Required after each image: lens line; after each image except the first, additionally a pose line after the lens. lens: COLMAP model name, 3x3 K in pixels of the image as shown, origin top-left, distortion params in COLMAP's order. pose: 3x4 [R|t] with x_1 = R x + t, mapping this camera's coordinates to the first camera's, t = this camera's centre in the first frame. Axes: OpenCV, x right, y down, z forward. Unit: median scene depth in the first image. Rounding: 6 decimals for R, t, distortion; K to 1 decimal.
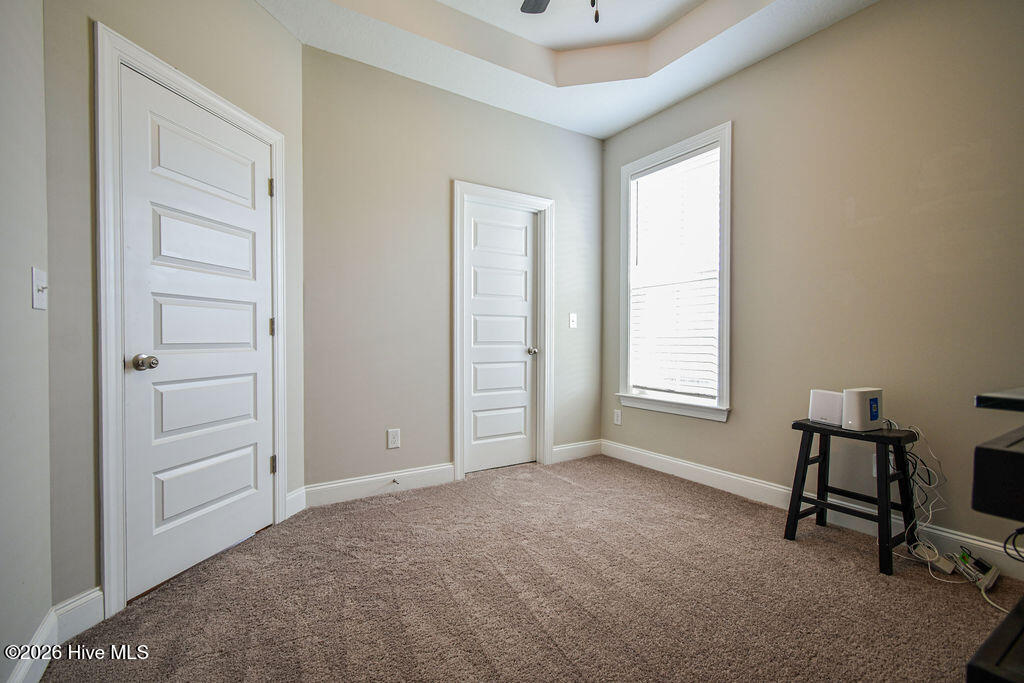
lens RADIAL K [[465.5, 0, 512.0], [0, 465.5, 341.5], [0, 0, 1]] dist [0.019141, -0.013816]
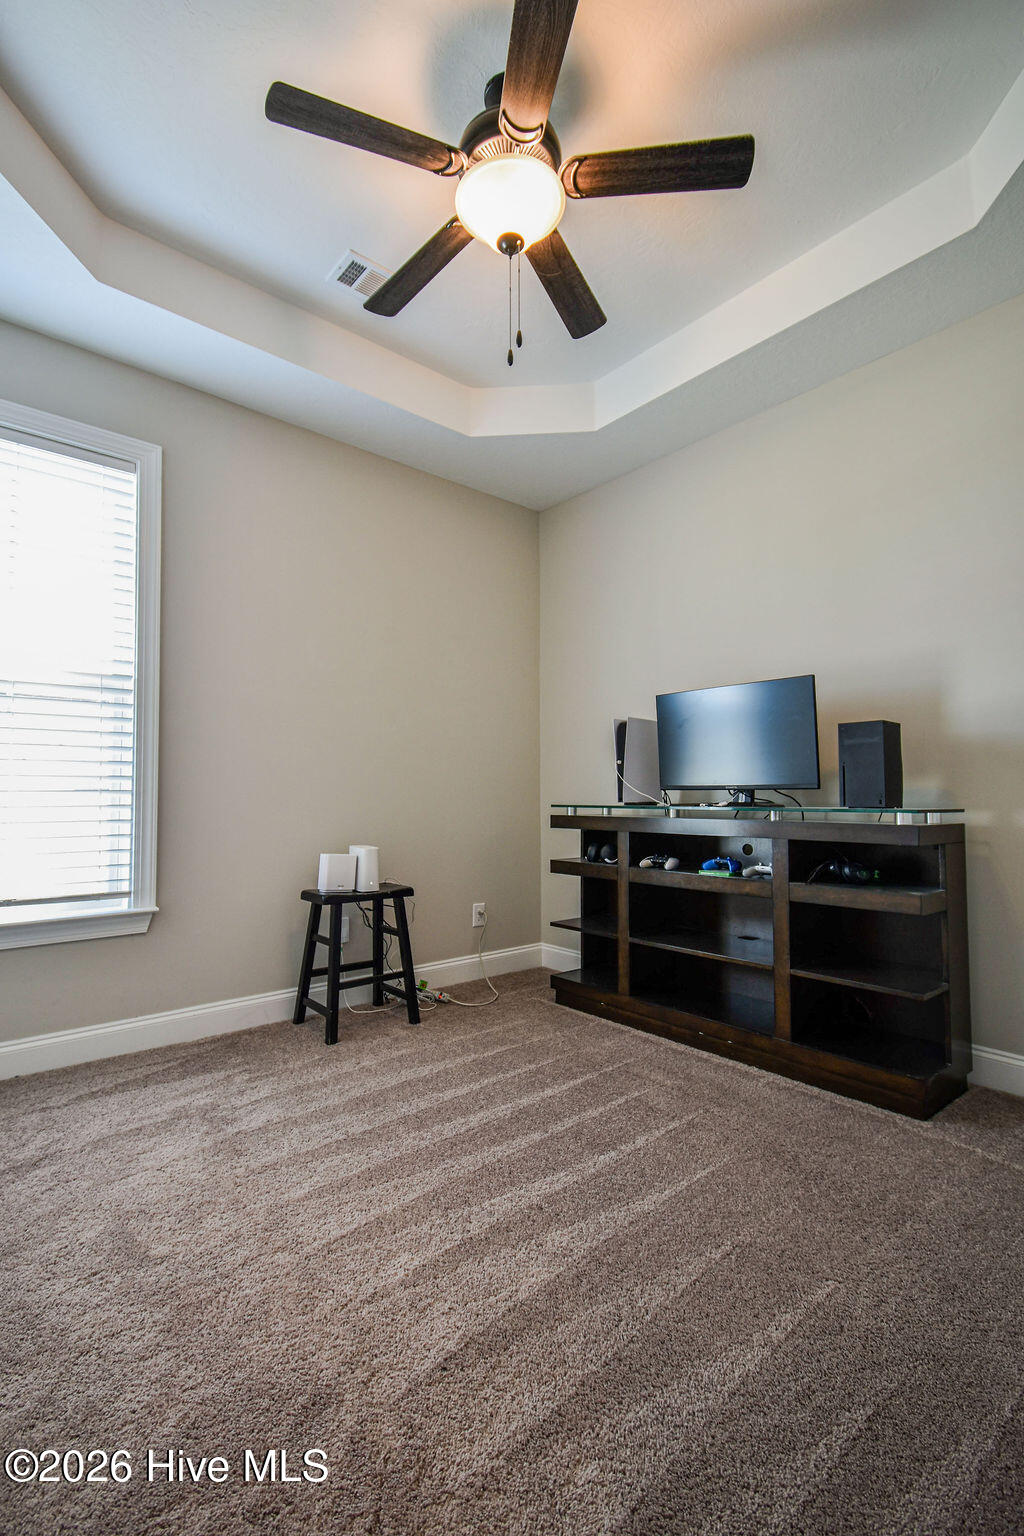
lens RADIAL K [[698.3, 0, 508.1], [0, 698.3, 757.2], [0, 0, 1]] dist [0.019141, -0.013816]
pose [[-0.130284, 0.056214, 0.989882, -0.503963], [0.009698, 0.998416, -0.055422, 0.002863], [-0.991429, 0.002380, -0.130622, 0.656974]]
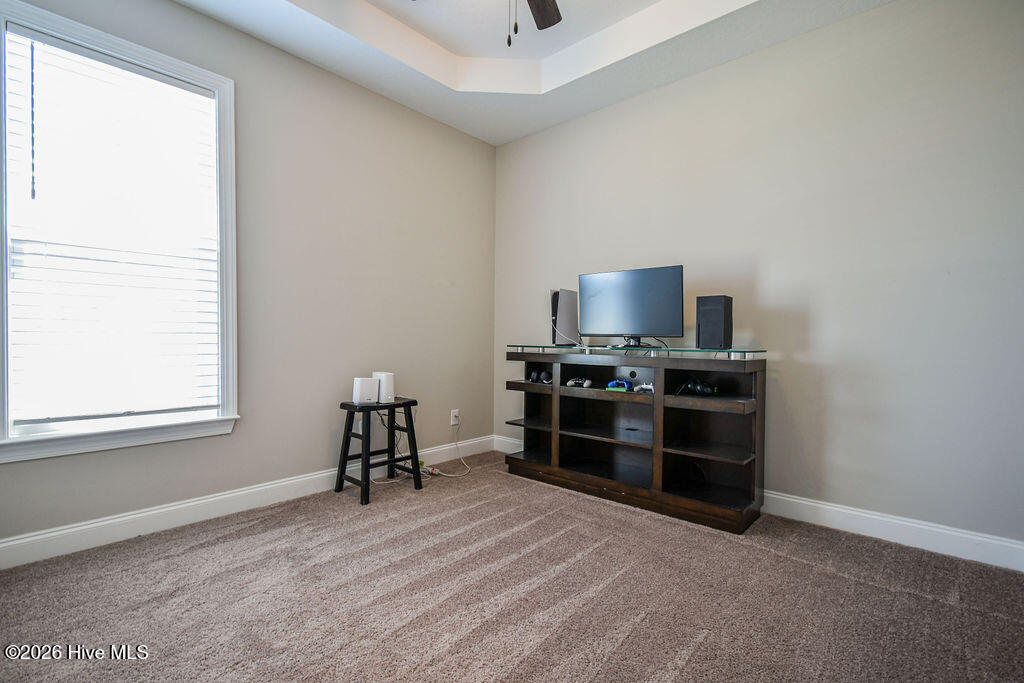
lens RADIAL K [[465.5, 0, 512.0], [0, 465.5, 341.5], [0, 0, 1]] dist [0.019141, -0.013816]
pose [[-0.266792, -0.008621, 0.963715, -0.496281], [-0.000844, 0.999962, 0.008712, -0.001412], [-0.963754, 0.001511, -0.266789, 0.733627]]
